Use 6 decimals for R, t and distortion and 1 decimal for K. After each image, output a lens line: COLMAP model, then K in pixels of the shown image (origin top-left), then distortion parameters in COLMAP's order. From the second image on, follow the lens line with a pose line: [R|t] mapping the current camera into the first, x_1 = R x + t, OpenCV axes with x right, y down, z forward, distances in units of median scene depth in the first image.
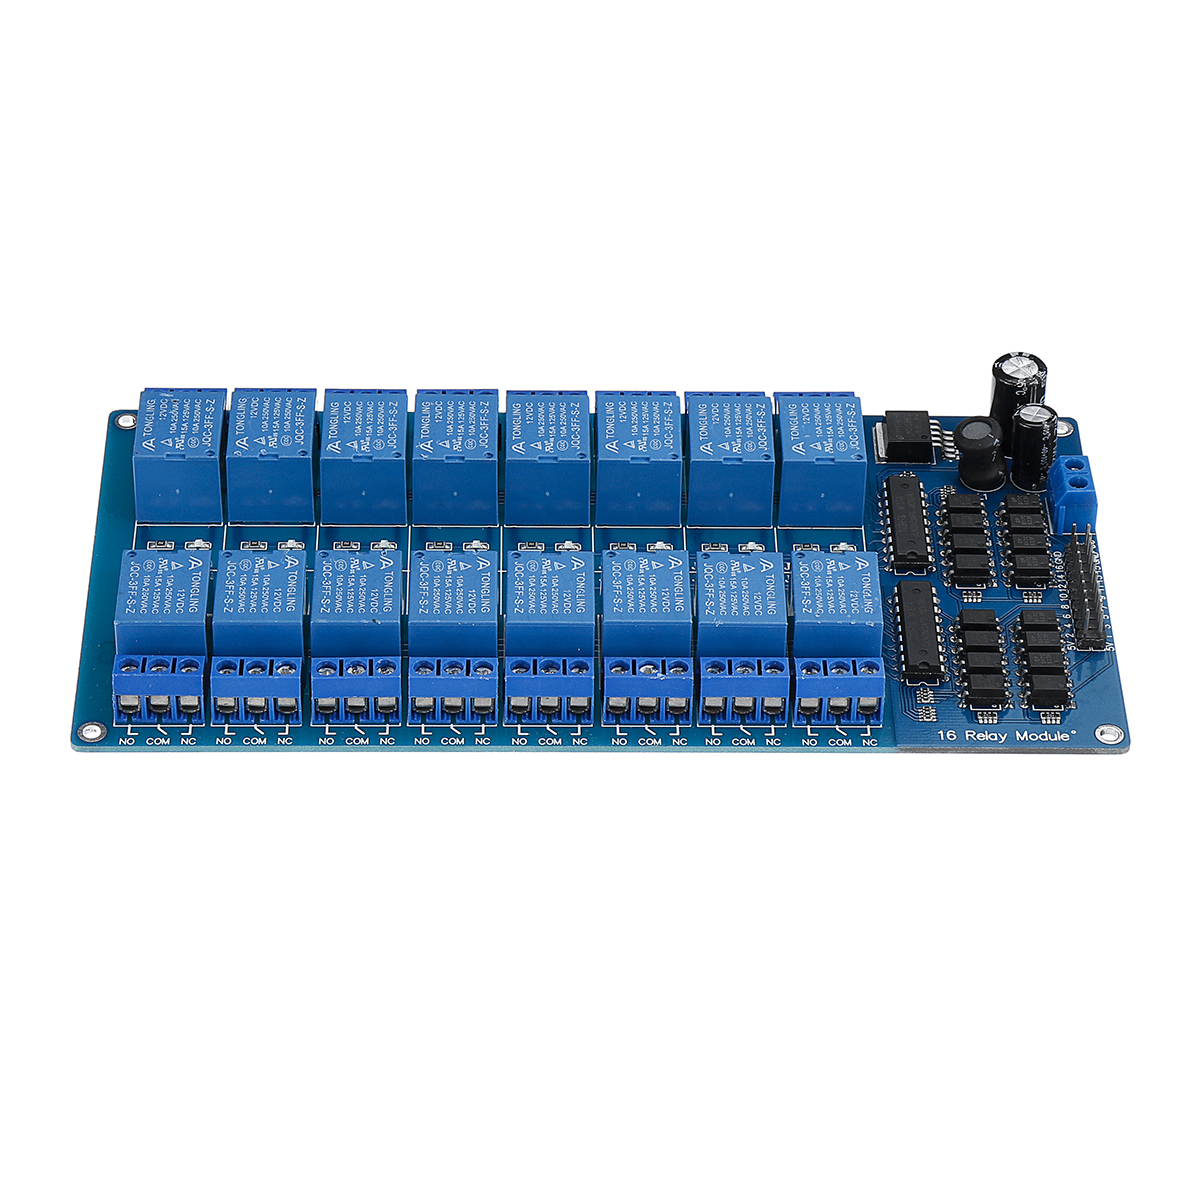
lens RADIAL K [[4330.9, 0, 600.0], [0, 4330.9, 600.0], [0, 0, 1]] dist [0.151890, -2.000964]
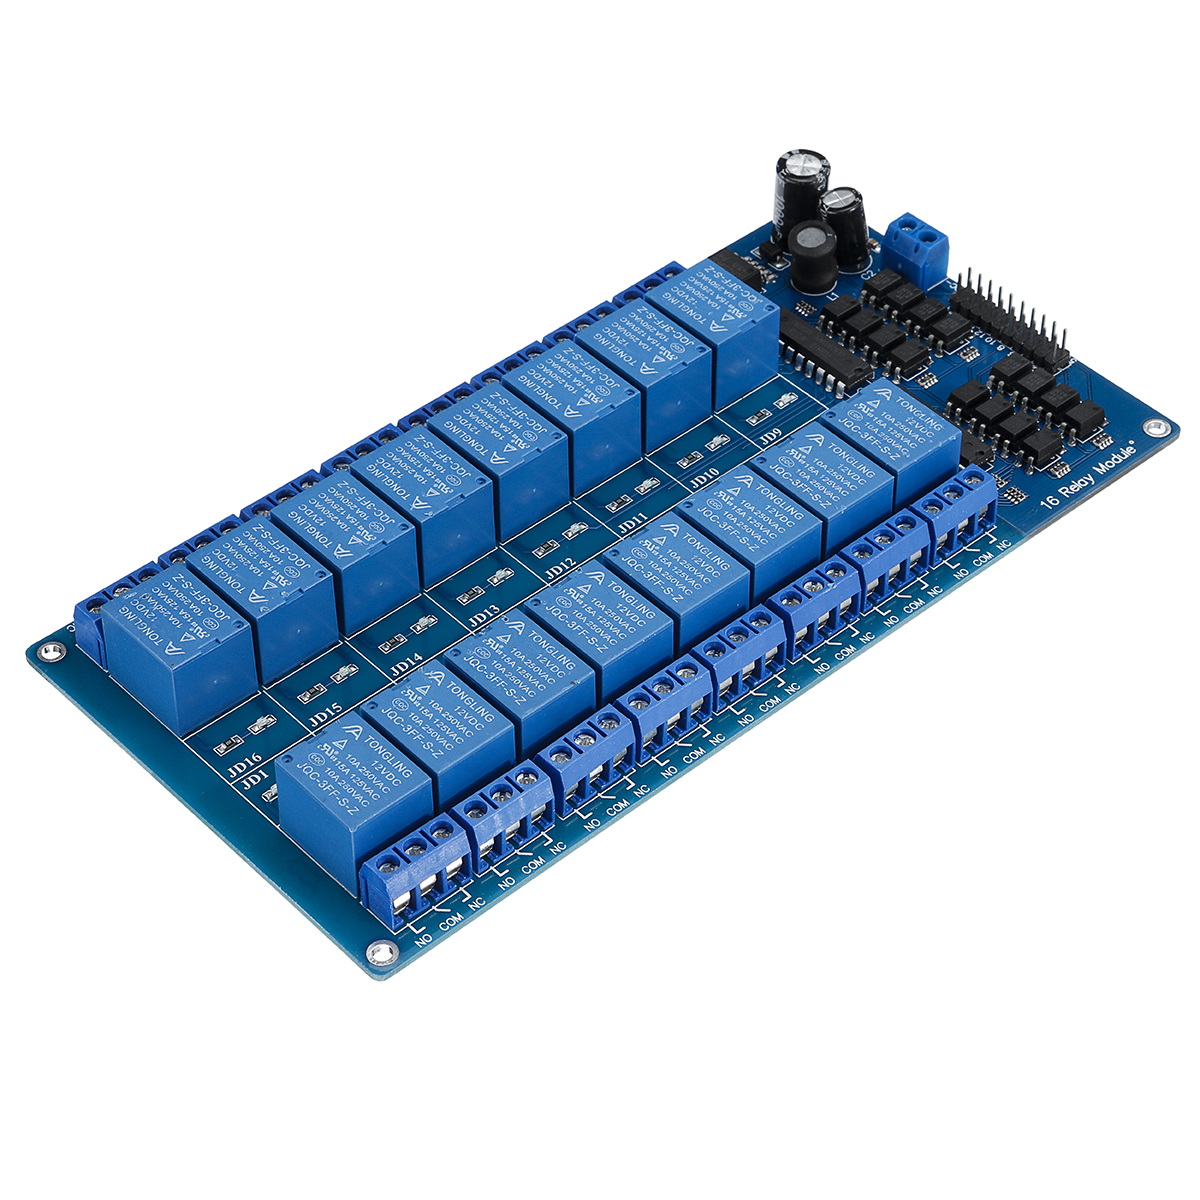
lens RADIAL K [[3367.7, 0, 709.7], [0, 3367.7, 599.3], [0, 0, 1]] dist [0.106090, 0.507729]
pose [[0.741289, -0.478968, 0.470192, -0.350197], [0.442157, 0.875532, 0.194783, -0.133845], [-0.504964, 0.063508, 0.860801, 0.371540]]
